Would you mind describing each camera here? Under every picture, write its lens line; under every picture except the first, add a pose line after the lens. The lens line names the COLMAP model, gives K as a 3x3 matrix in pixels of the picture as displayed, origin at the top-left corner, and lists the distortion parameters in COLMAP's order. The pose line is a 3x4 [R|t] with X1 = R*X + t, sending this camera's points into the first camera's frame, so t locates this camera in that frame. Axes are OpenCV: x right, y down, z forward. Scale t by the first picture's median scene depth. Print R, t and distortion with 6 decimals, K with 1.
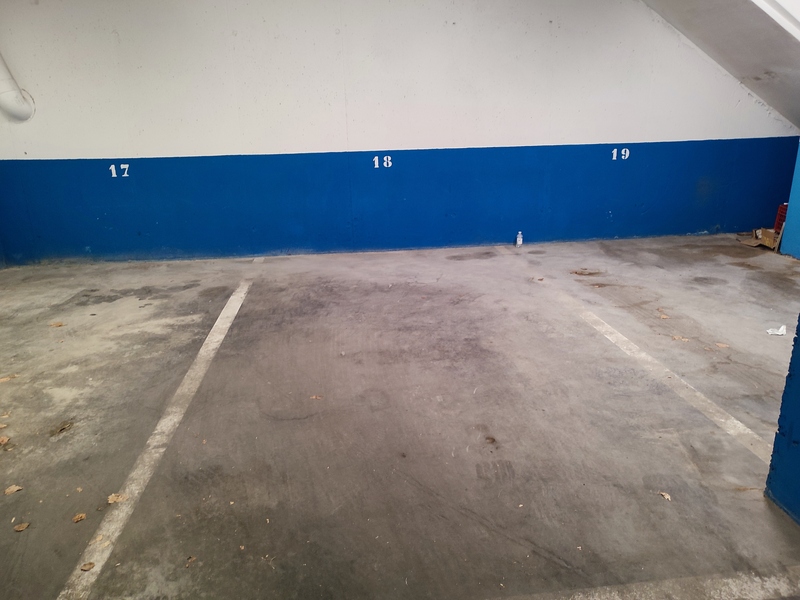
lens RADIAL K [[567.2, 0, 397.7], [0, 567.2, 299.8], [0, 0, 1]] dist [0.035516, -0.032126]
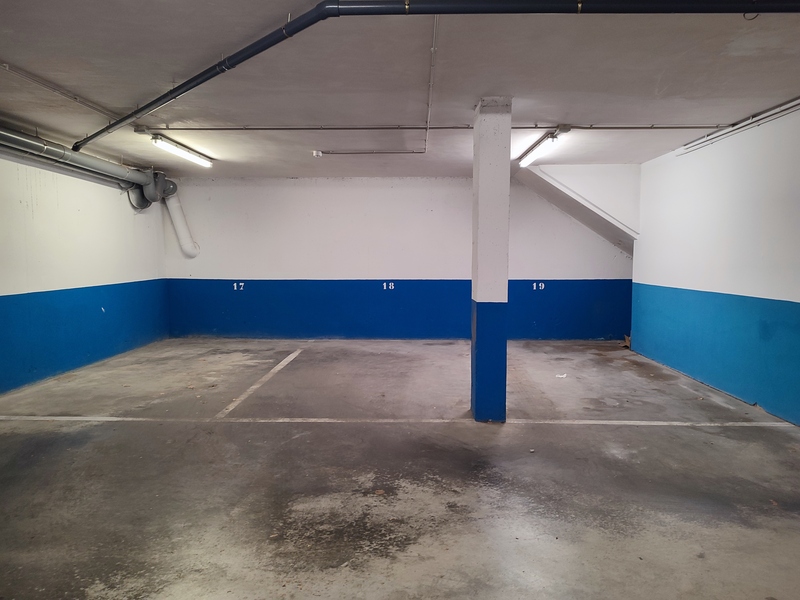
lens RADIAL K [[567.2, 0, 399.8], [0, 567.2, 298.8], [0, 0, 1]] dist [0.035516, -0.032126]
pose [[0.990450, 0.033607, -0.133714, 0.257456], [-0.062474, 0.973953, -0.217975, 0.174038], [0.122906, 0.224247, 0.966751, -0.668931]]
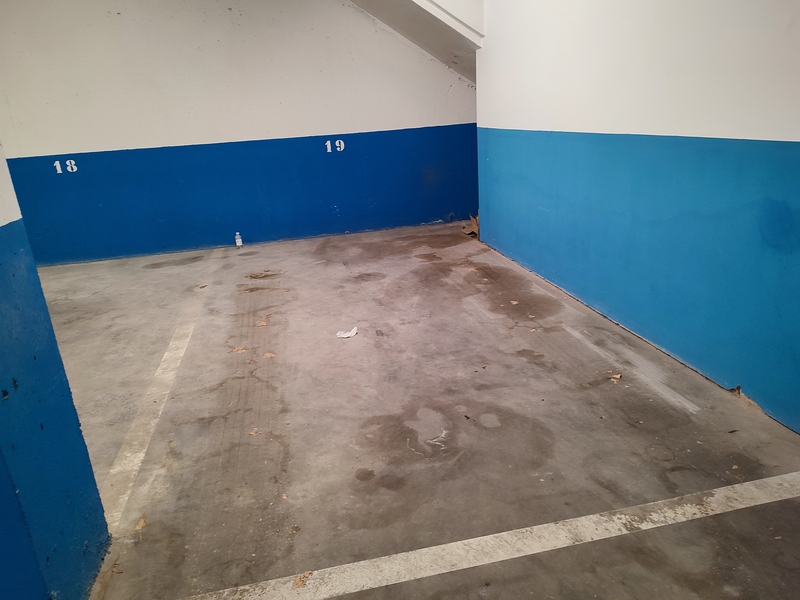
lens RADIAL K [[567.2, 0, 395.1], [0, 567.2, 301.3], [0, 0, 1]] dist [0.035516, -0.032126]
pose [[0.994134, -0.072190, 0.080541, 0.462633], [0.070481, 0.997228, 0.023858, -0.010917], [-0.082040, -0.018042, 0.996466, 0.033939]]
